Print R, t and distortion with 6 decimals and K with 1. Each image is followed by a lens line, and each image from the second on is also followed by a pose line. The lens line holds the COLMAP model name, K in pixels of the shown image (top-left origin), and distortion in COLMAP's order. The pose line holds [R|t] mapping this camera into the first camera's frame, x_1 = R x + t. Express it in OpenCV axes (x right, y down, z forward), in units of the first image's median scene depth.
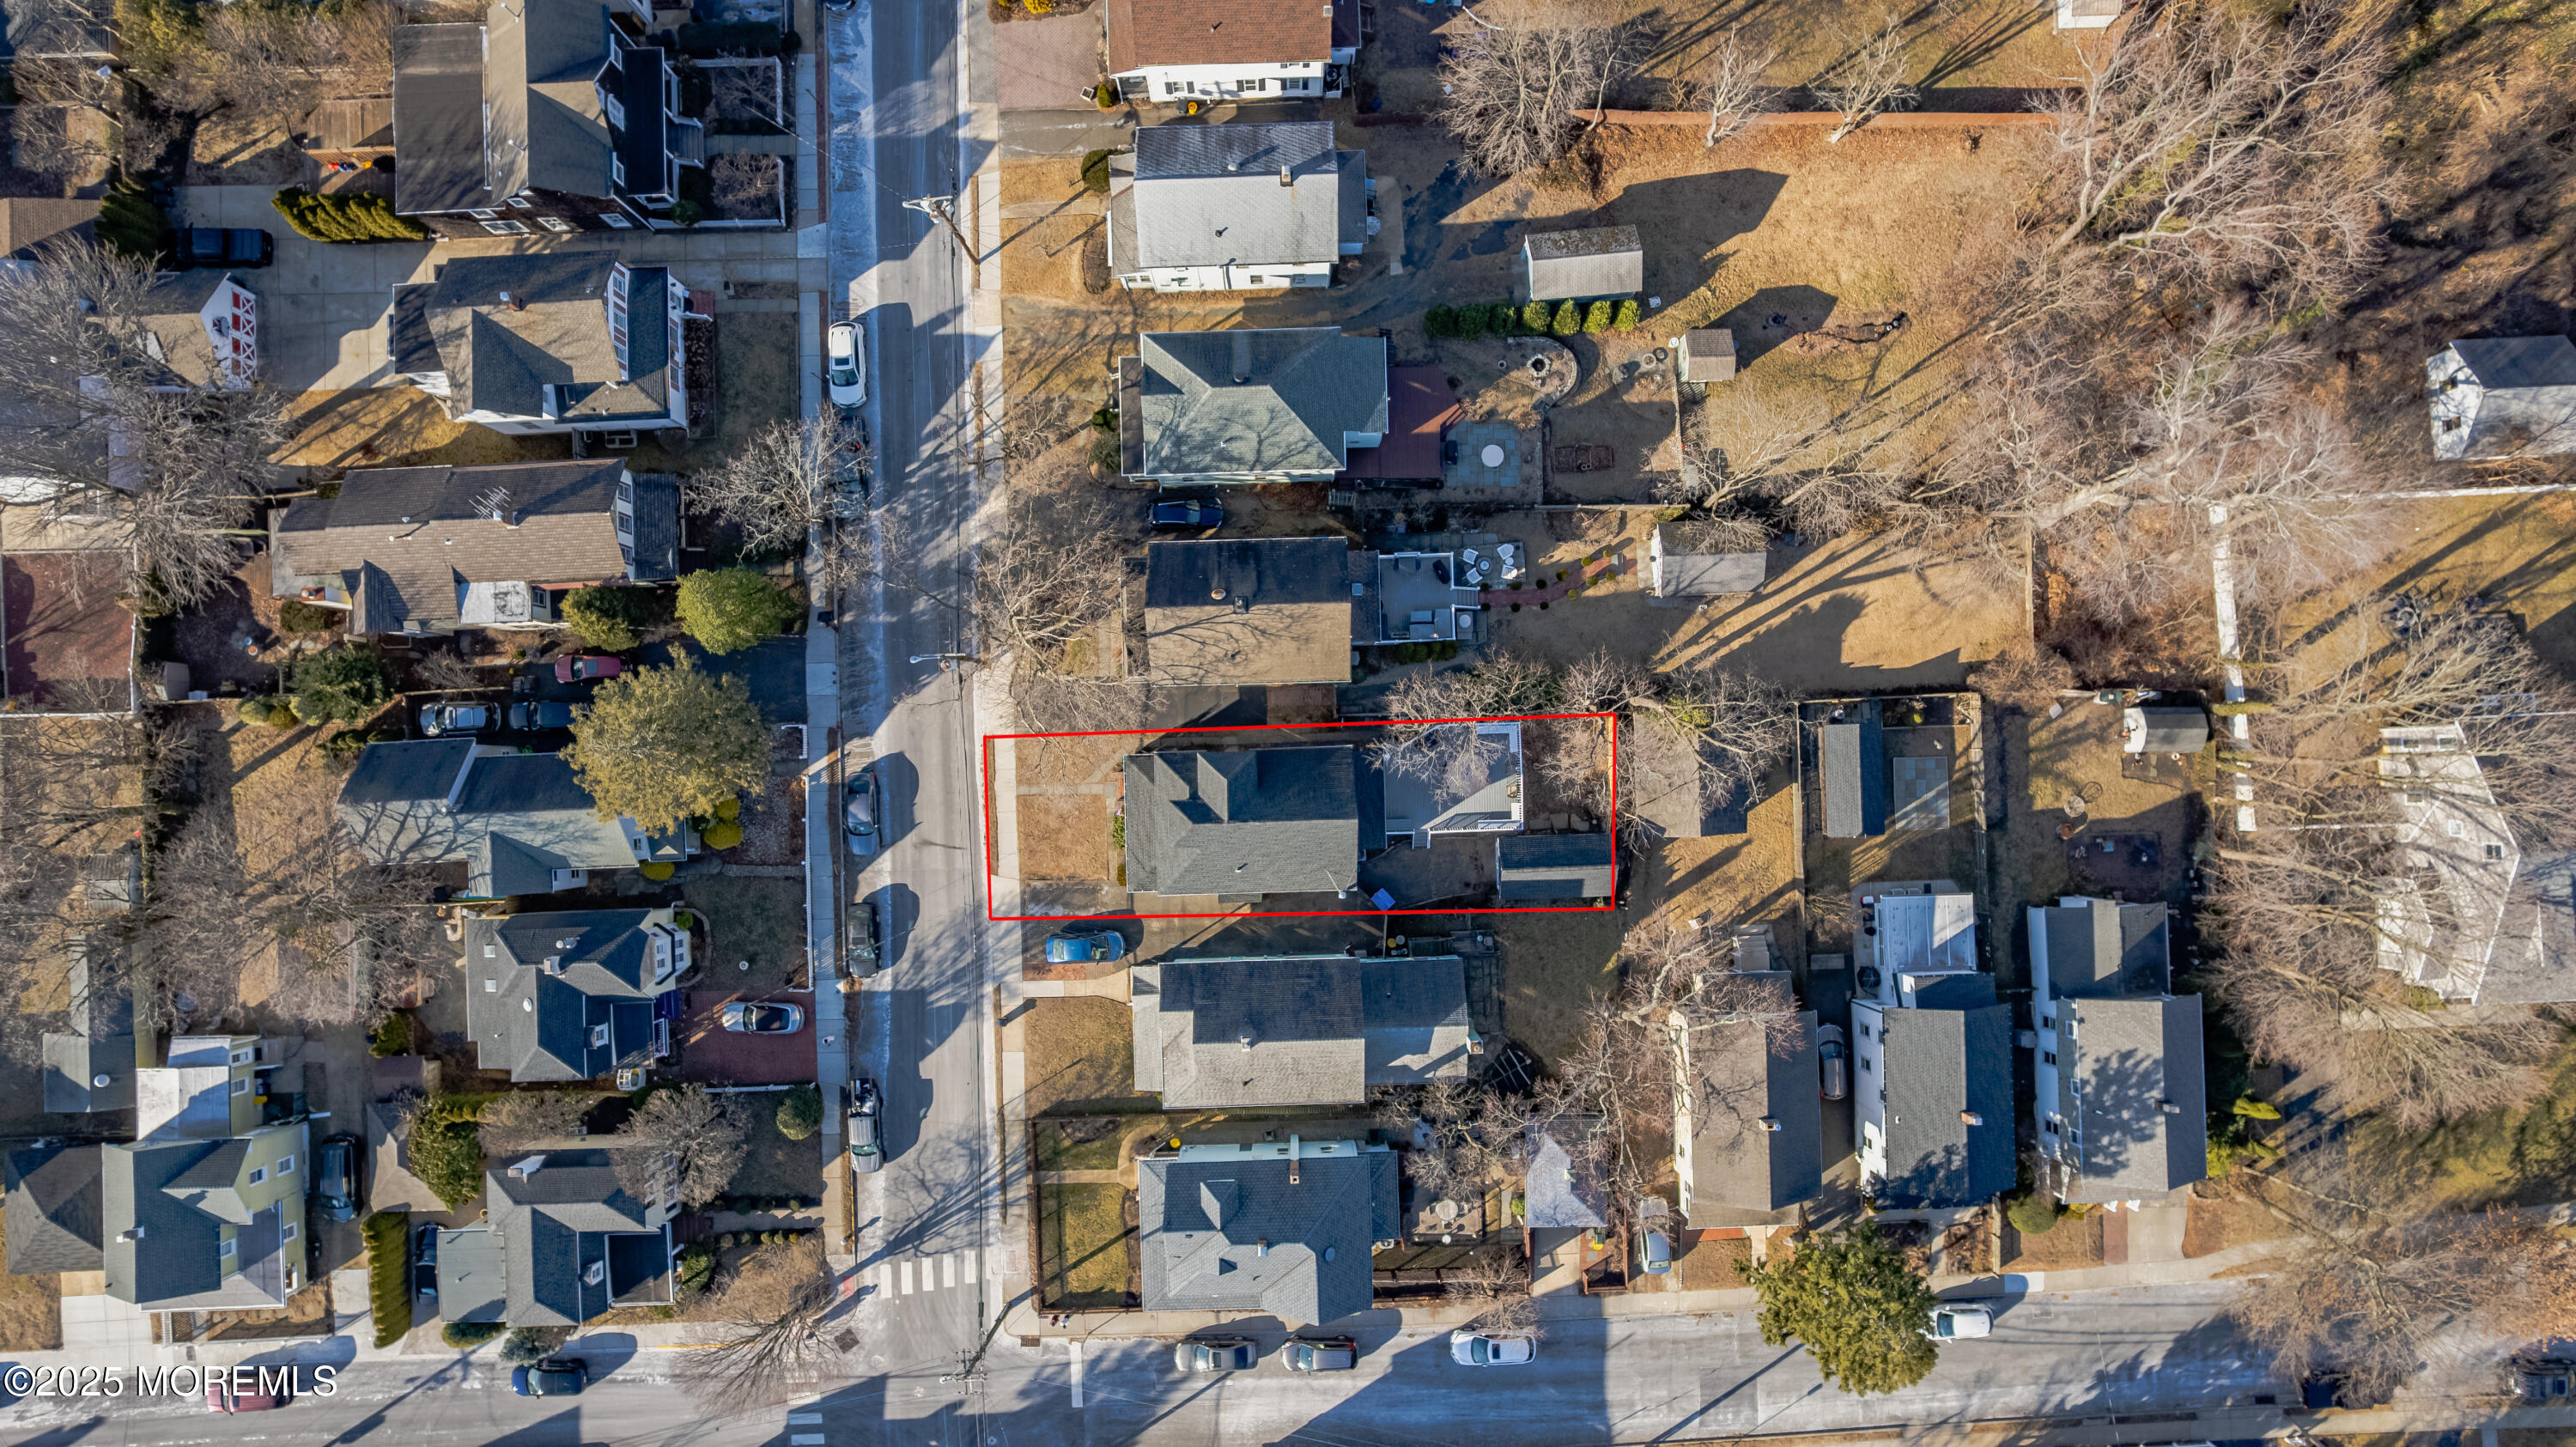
lens RADIAL K [[1646.9, 0, 1291.3], [0, 1646.9, 739.6], [0, 0, 1]] dist [-0.070019, 0.056755]
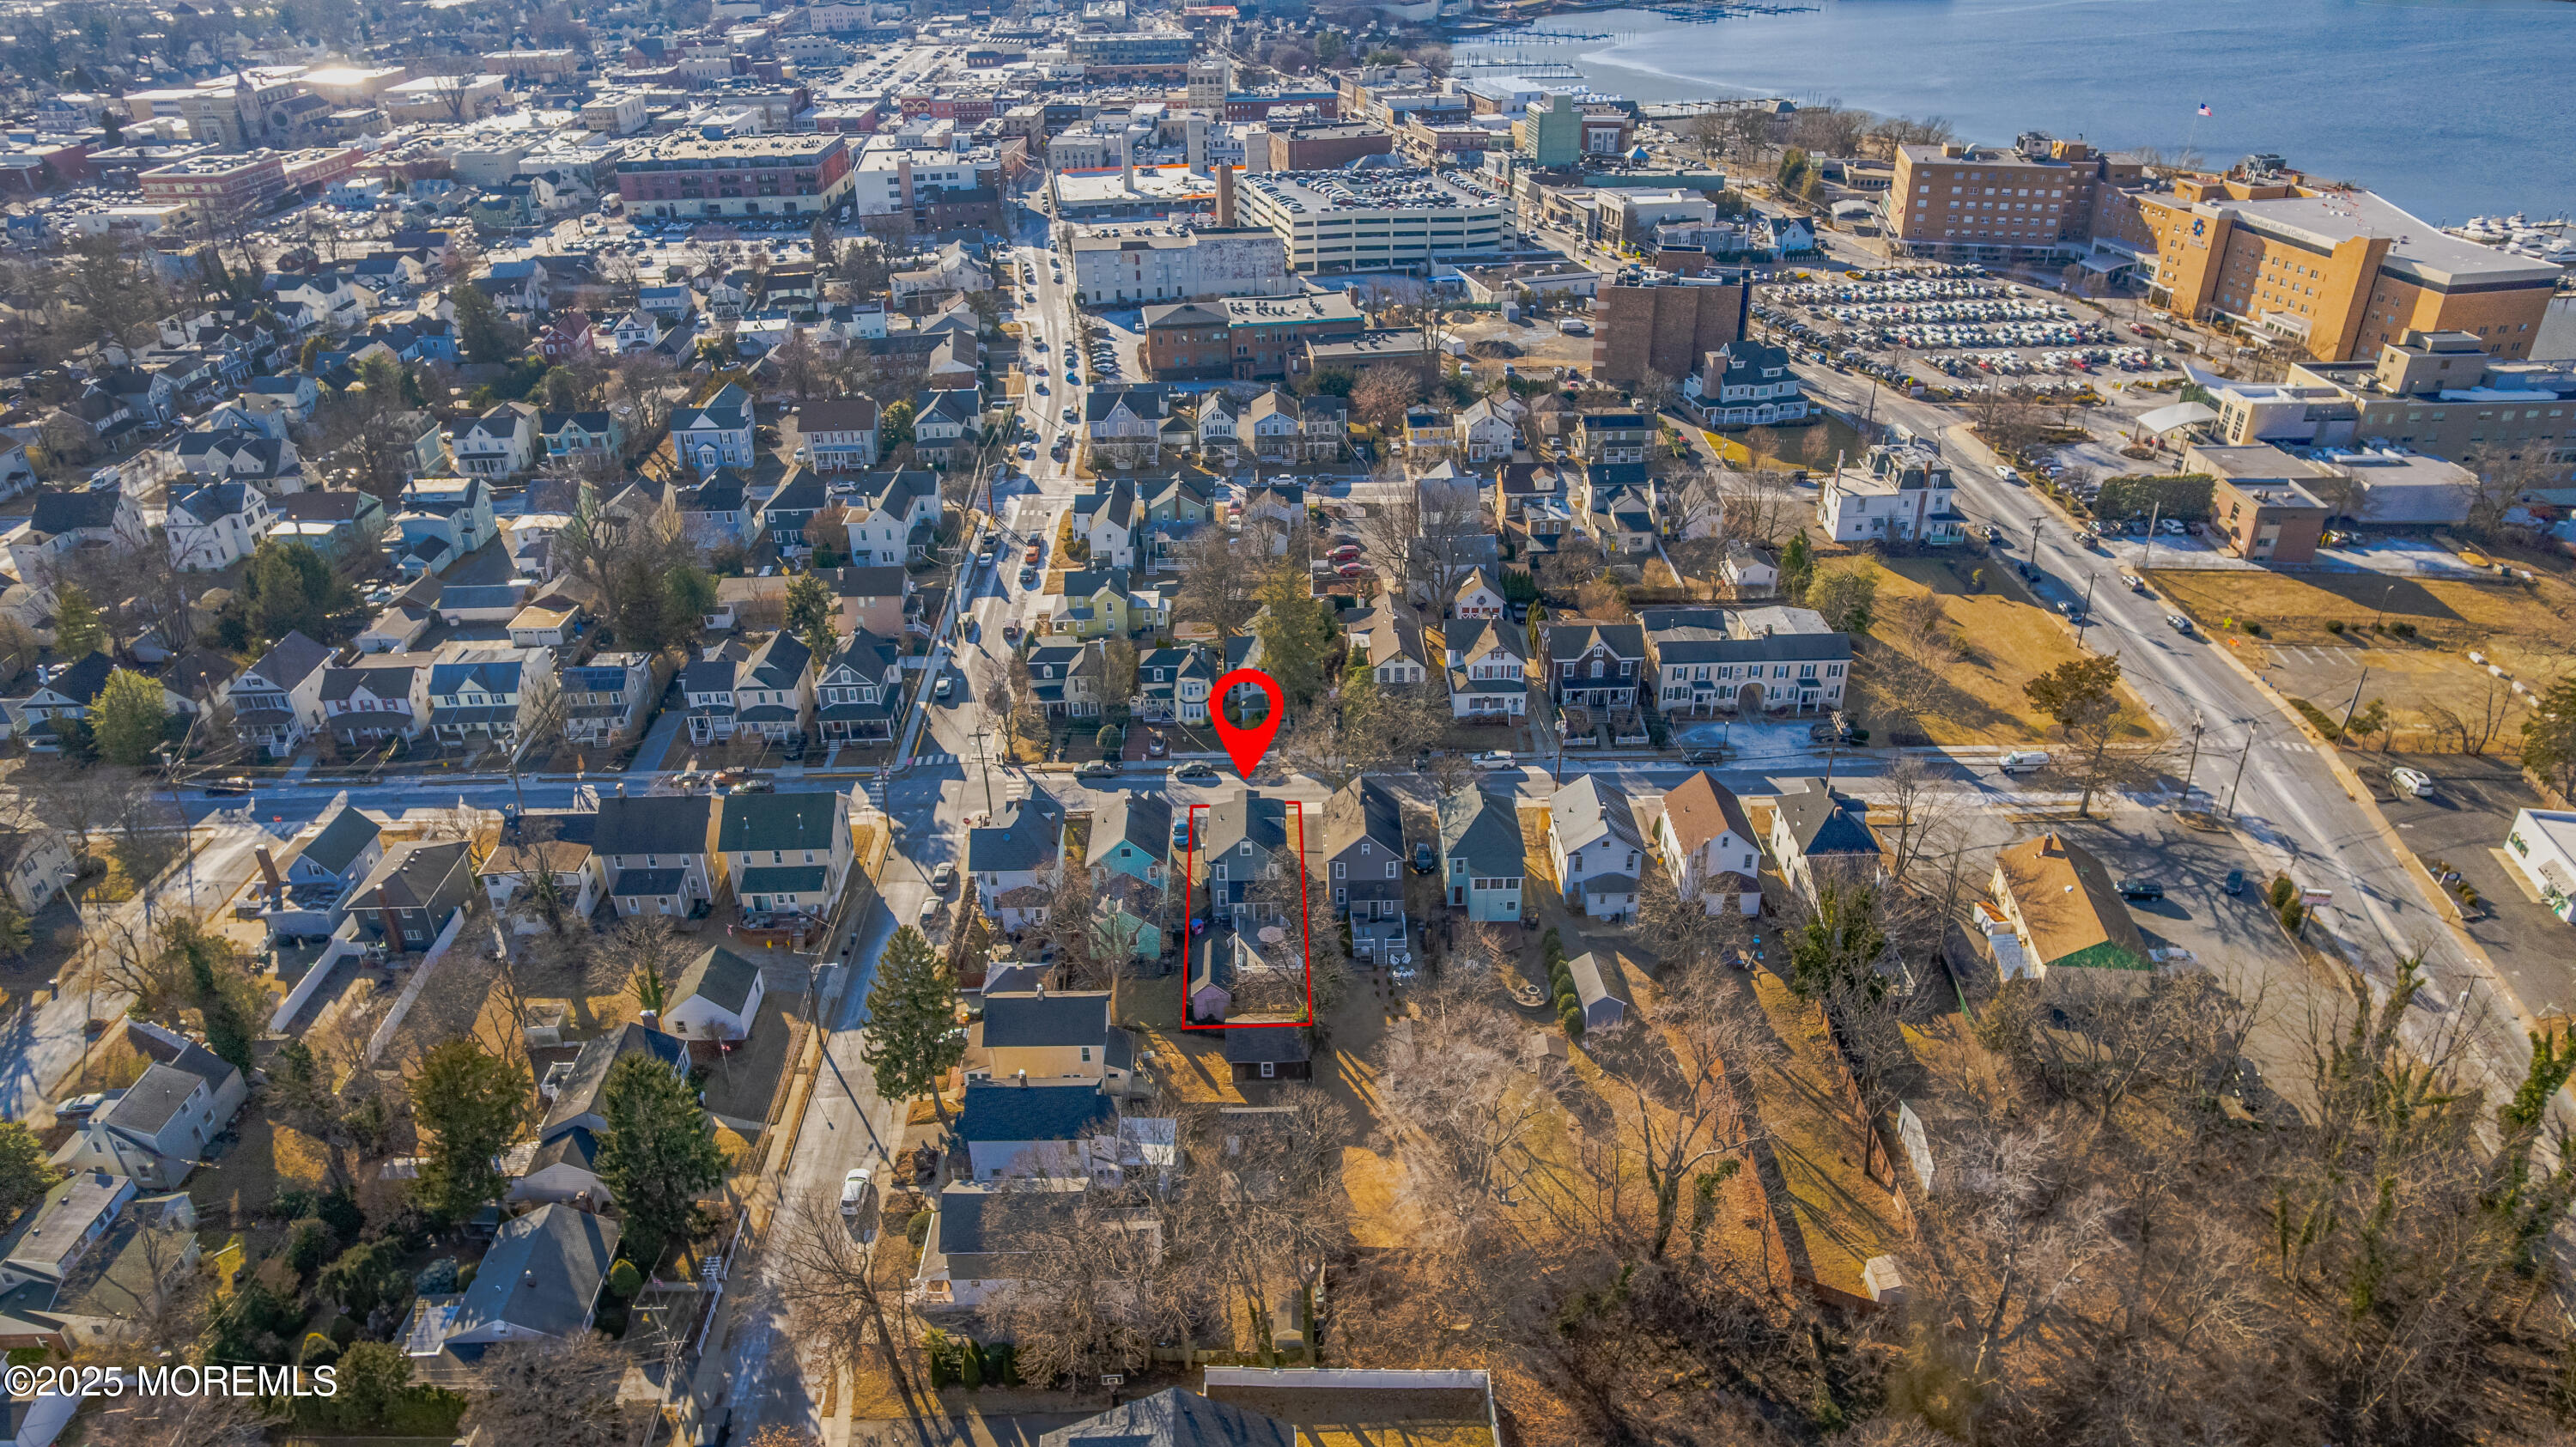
lens RADIAL K [[1646.9, 0, 1291.3], [0, 1646.9, 739.6], [0, 0, 1]] dist [-0.070019, 0.056755]
pose [[-0.016403, 0.491934, -0.870478, 1.404337], [-0.999237, 0.022808, 0.031719, -0.054807], [0.035458, 0.870334, 0.491184, 0.019167]]
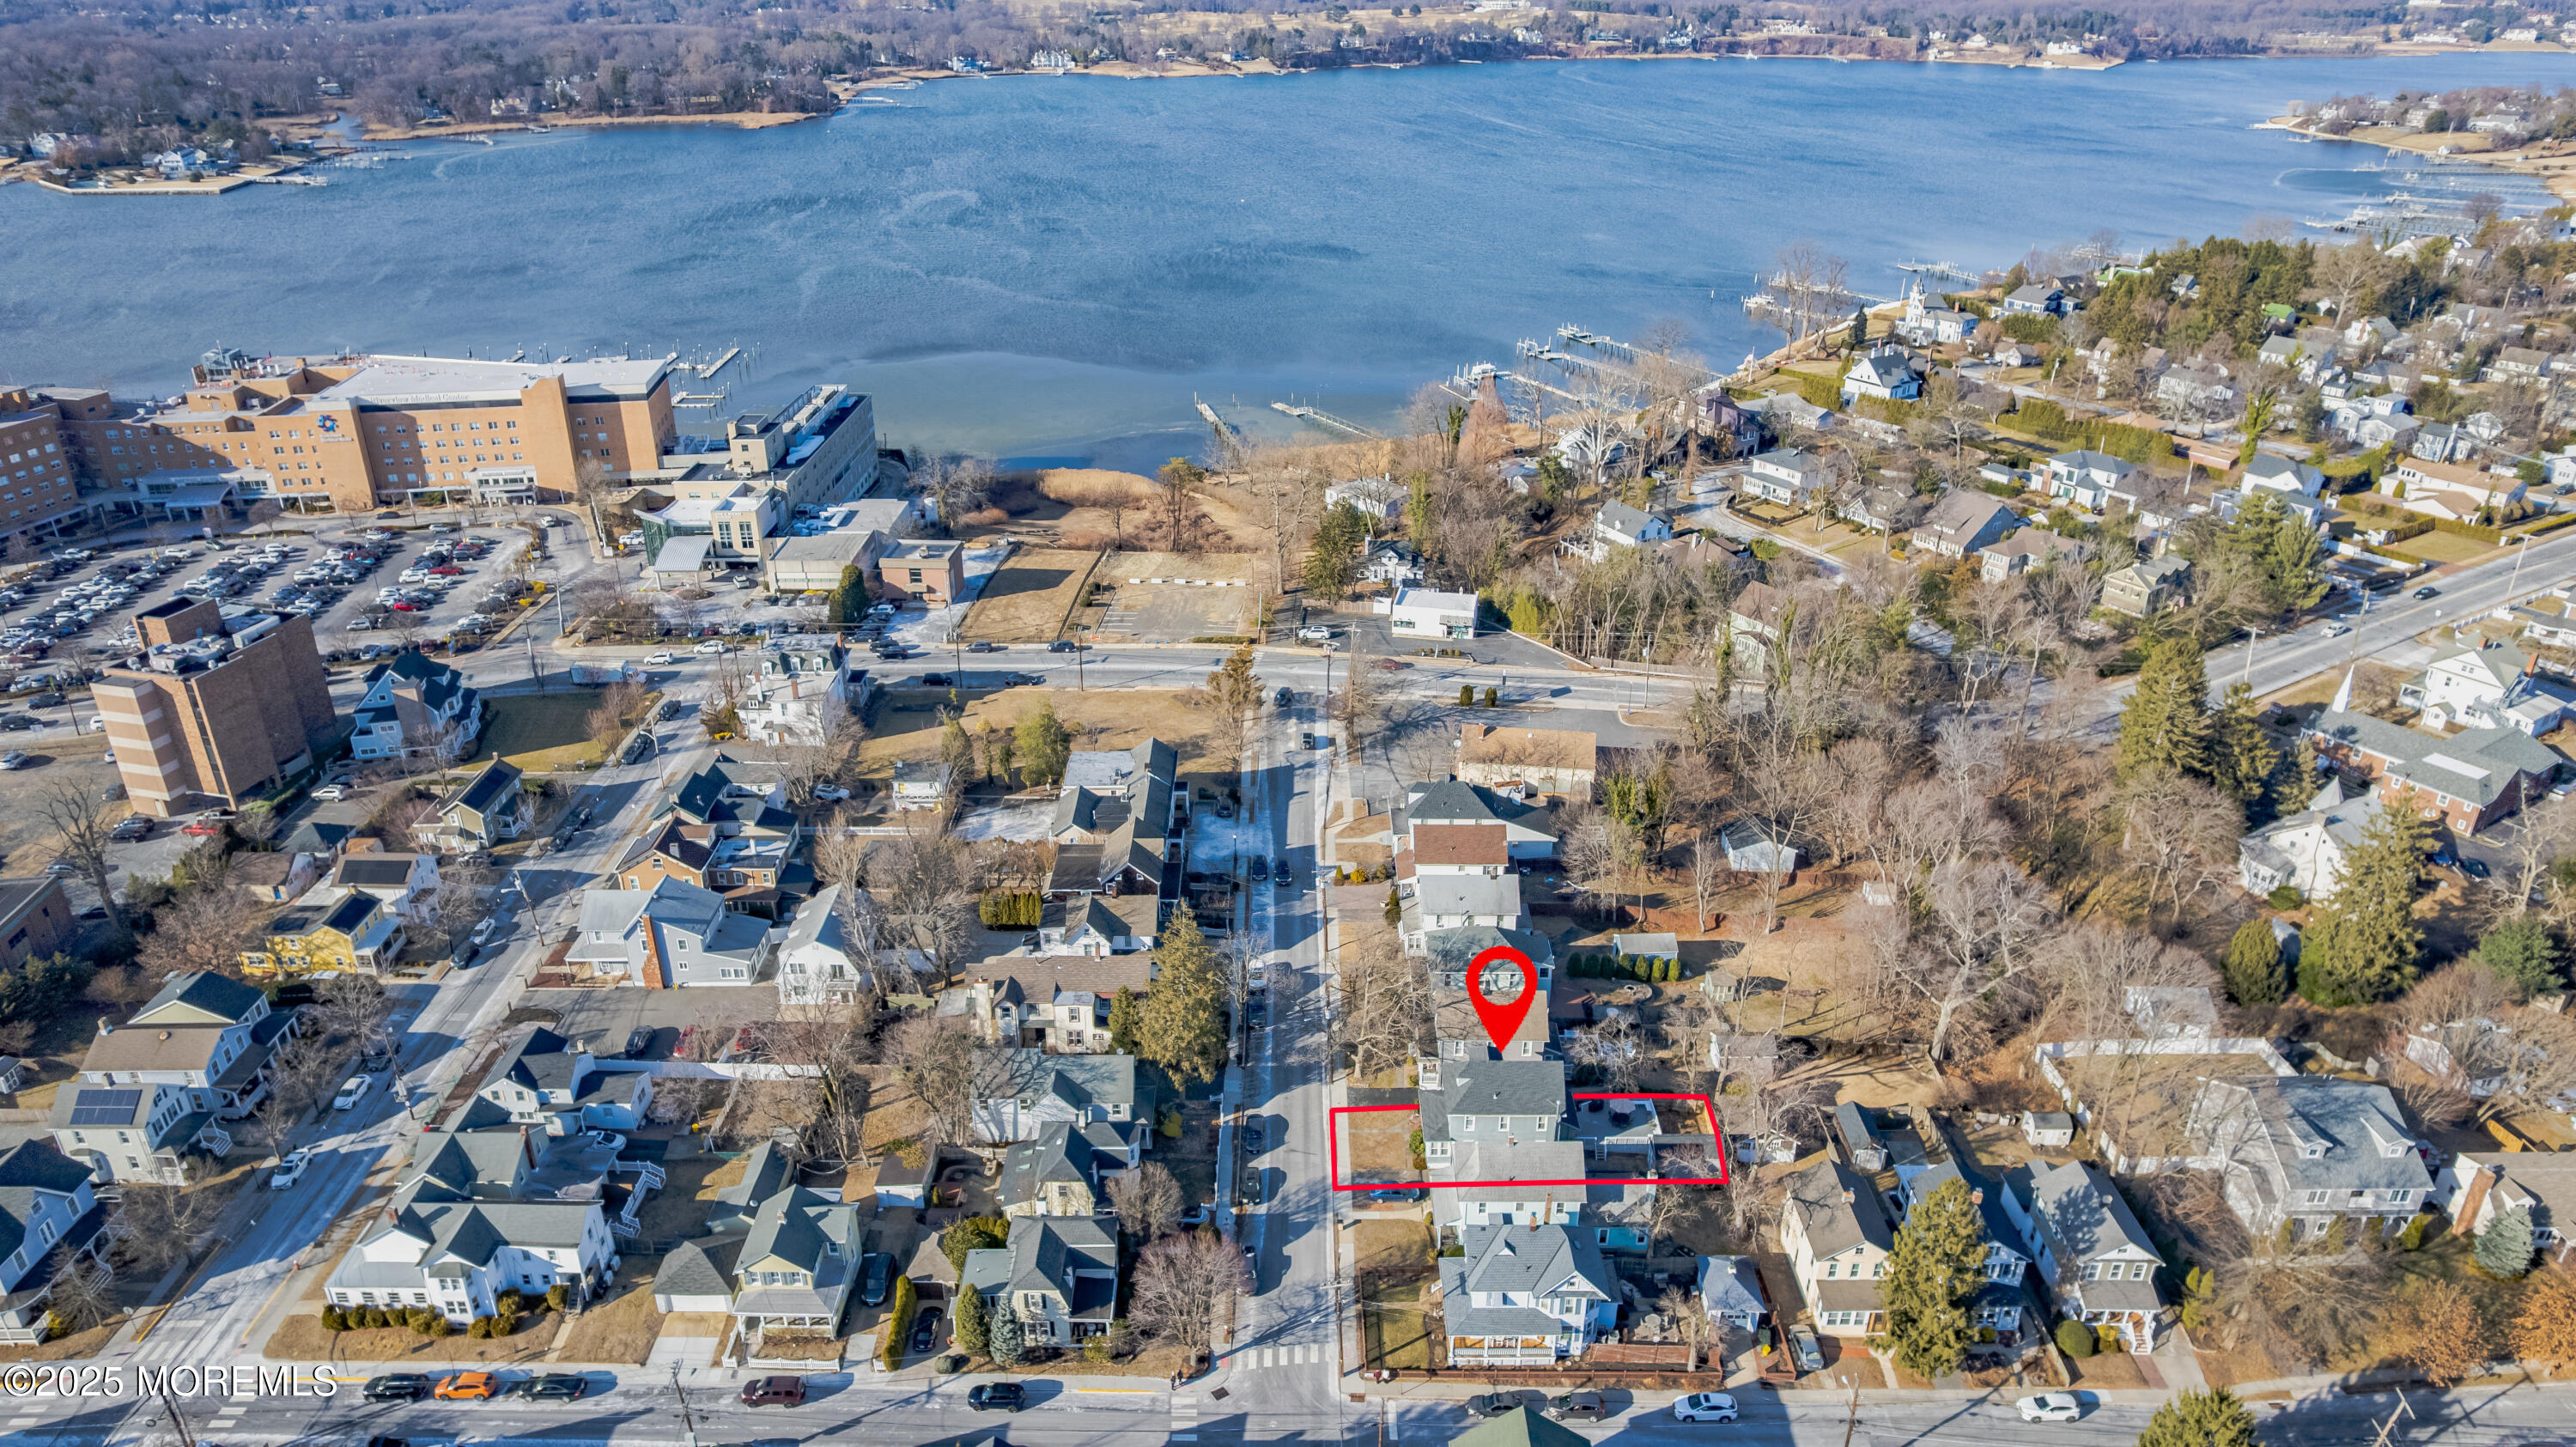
lens RADIAL K [[1646.9, 0, 1291.3], [0, 1646.9, 739.6], [0, 0, 1]] dist [-0.070019, 0.056755]
pose [[0.999493, 0.017495, -0.026584, -0.188422], [-0.031607, 0.448185, -0.893382, 1.323435], [-0.003716, 0.893770, 0.448511, -0.082162]]
